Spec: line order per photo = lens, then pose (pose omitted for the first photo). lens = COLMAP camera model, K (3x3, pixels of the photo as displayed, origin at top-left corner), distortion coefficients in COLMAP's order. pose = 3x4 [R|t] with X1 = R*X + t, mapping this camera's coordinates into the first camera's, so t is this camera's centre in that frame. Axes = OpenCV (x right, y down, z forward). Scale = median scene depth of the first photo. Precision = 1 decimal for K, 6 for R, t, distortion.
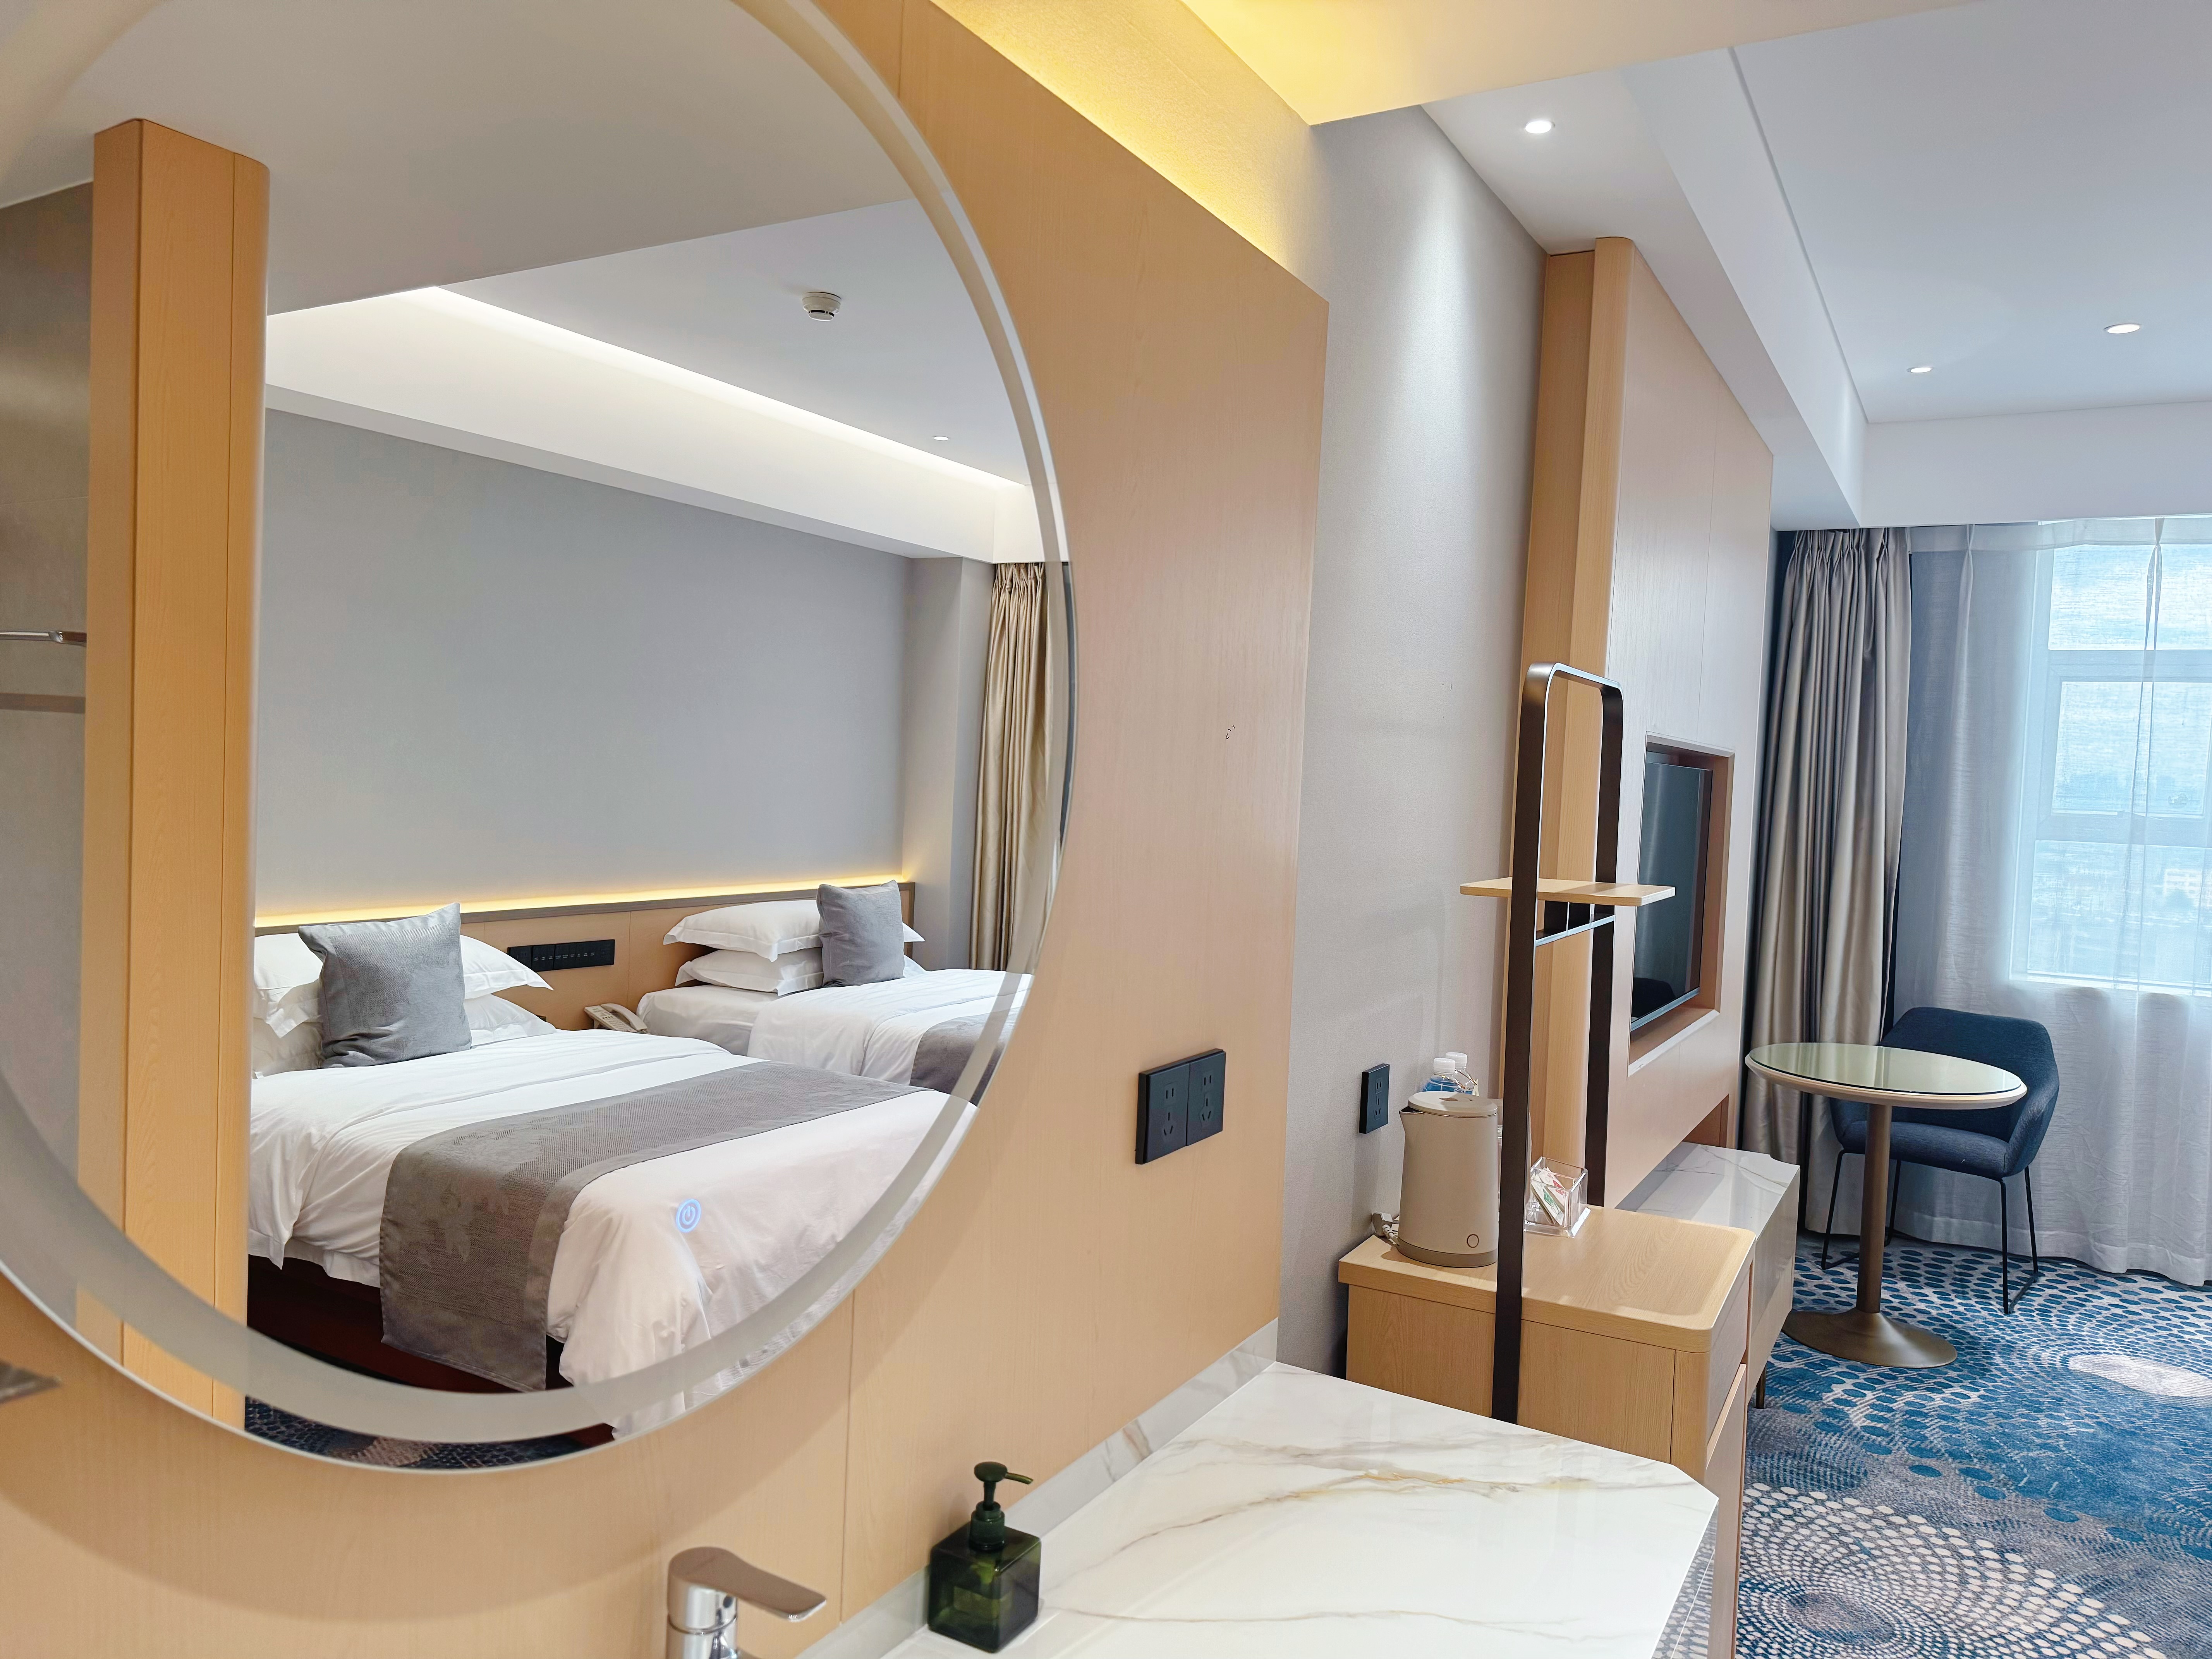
lens RADIAL K [[1565.1, 0, 1063.6], [0, 1565.1, 824.2], [0, 0, 1]] dist [0.021426, -0.032820]
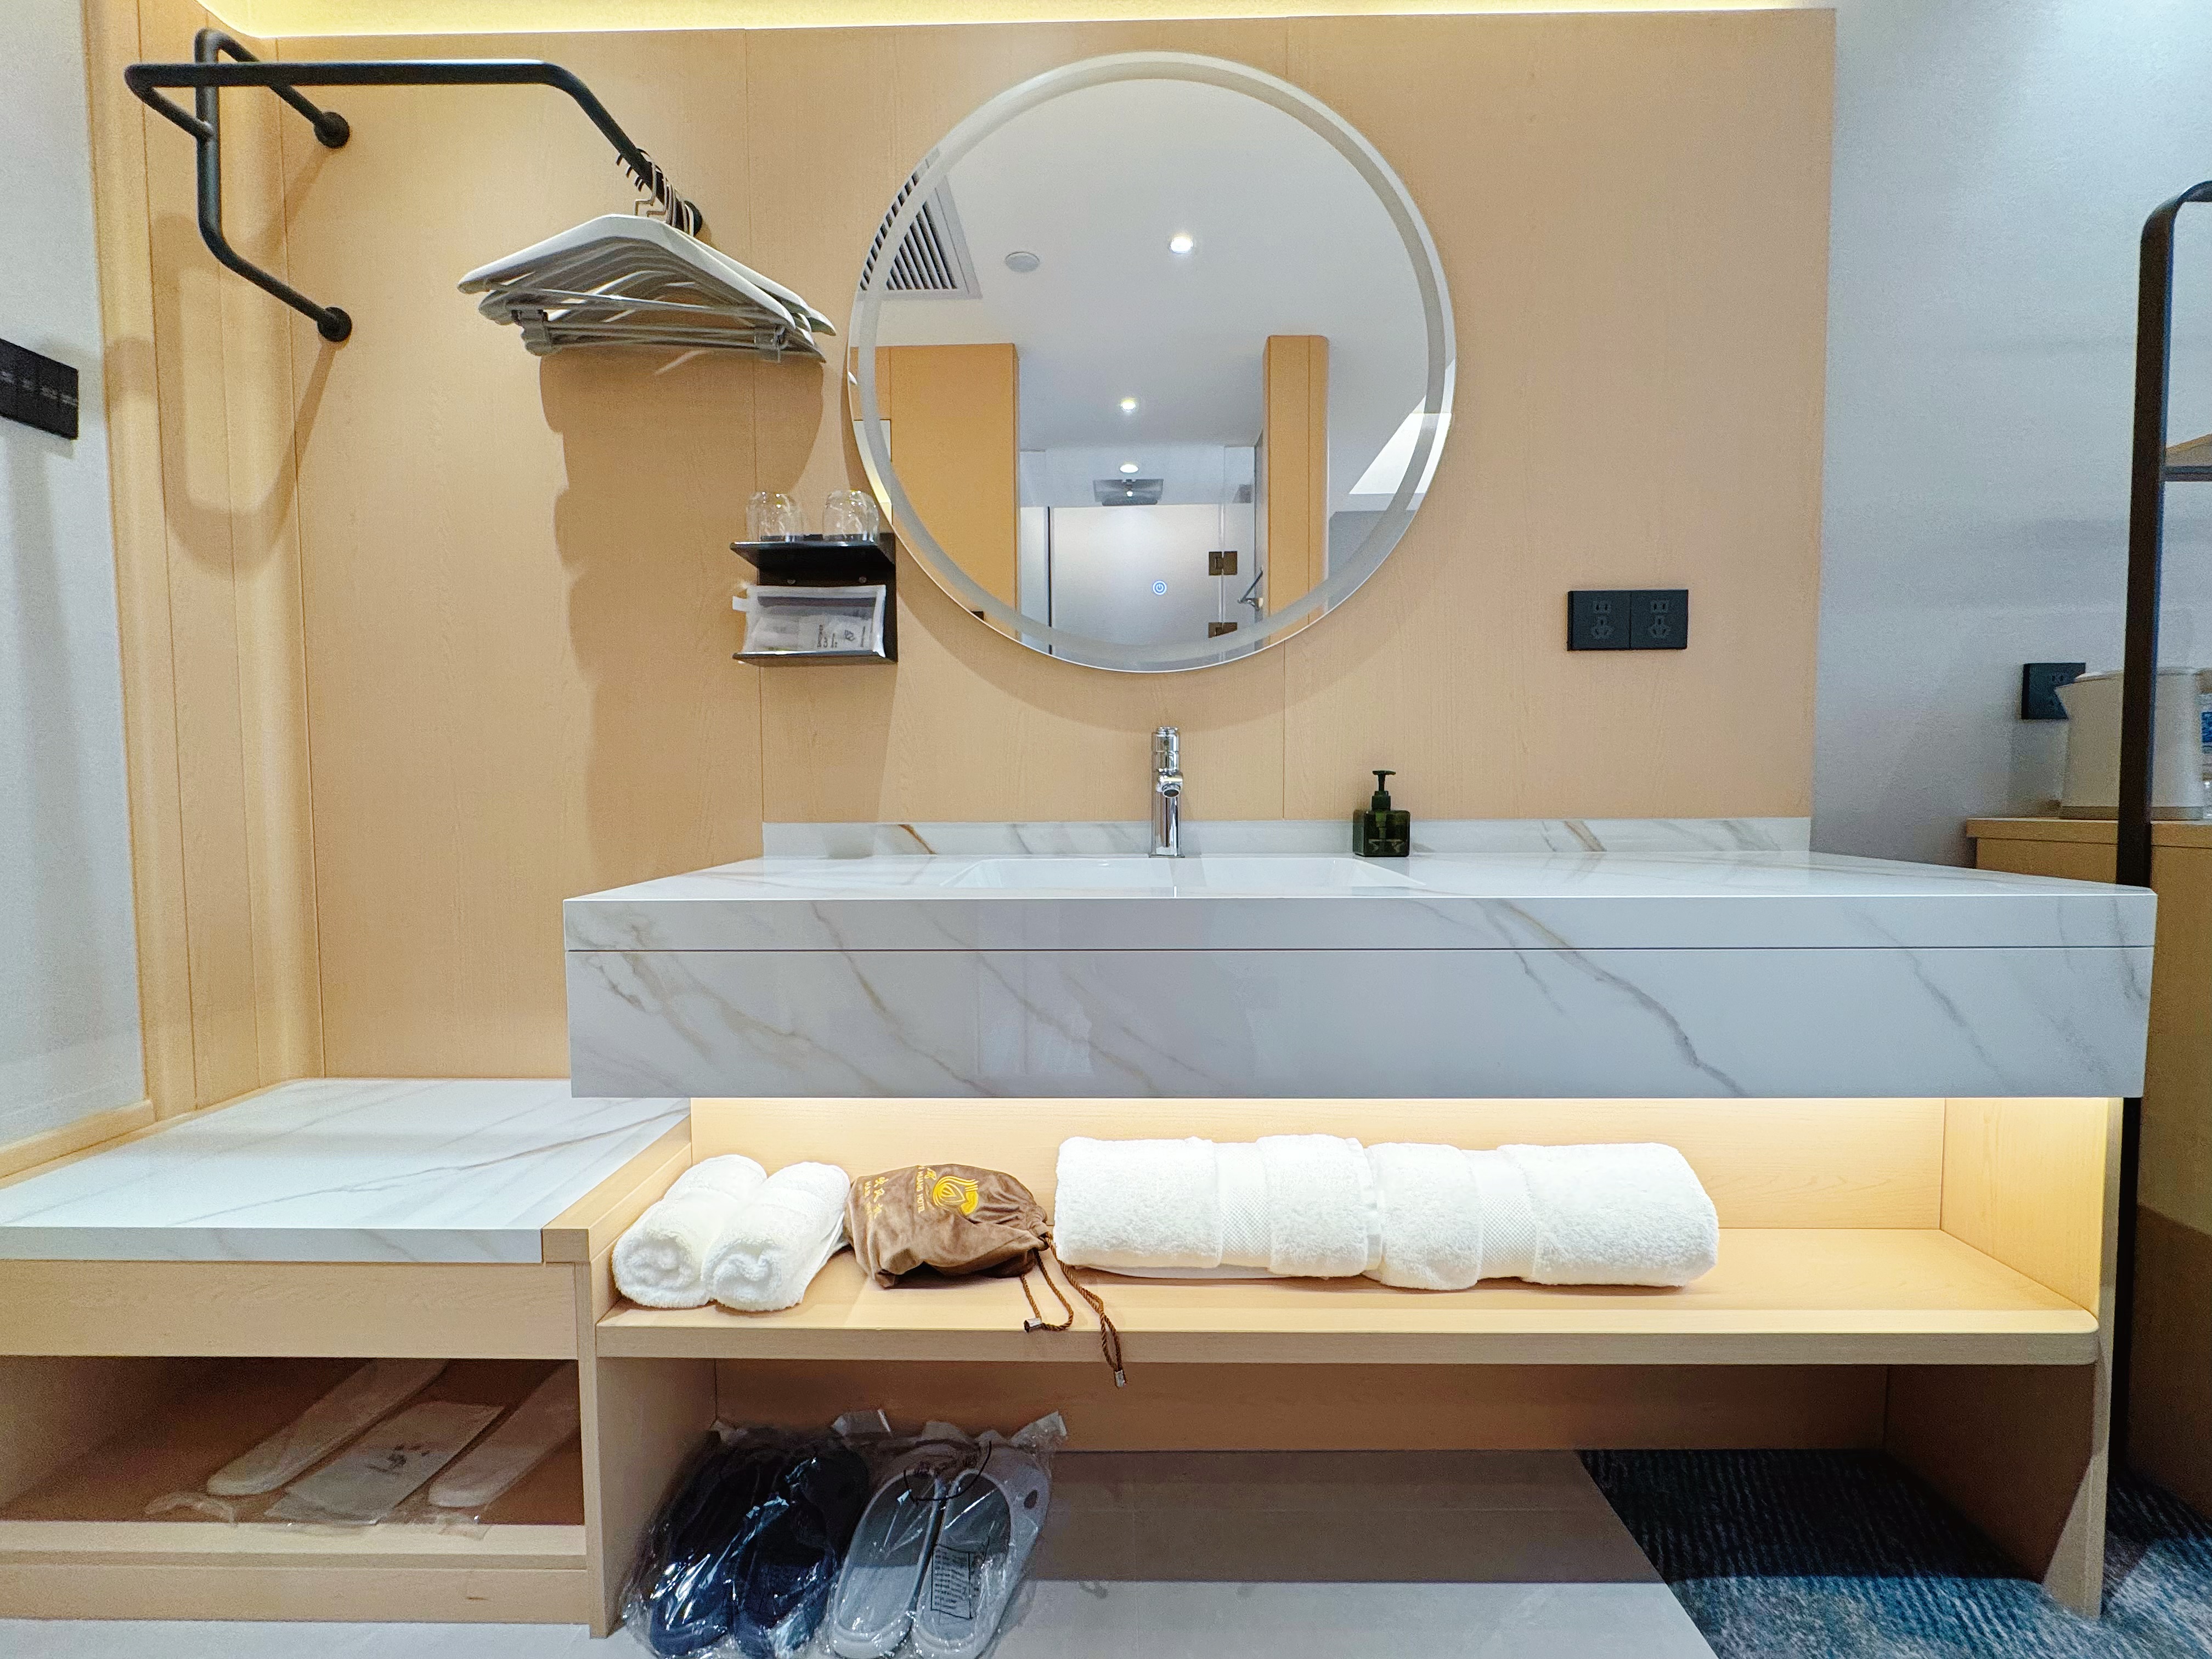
lens RADIAL K [[875.8, 0, 1121.3], [0, 875.8, 826.2], [0, 0, 1]] dist [-0.004500, 0.000994]
pose [[0.496788, -0.007956, -0.867835, 0.226055], [-0.005488, 0.999909, -0.012309, 0.157362], [0.867855, 0.010878, 0.496699, 0.067973]]
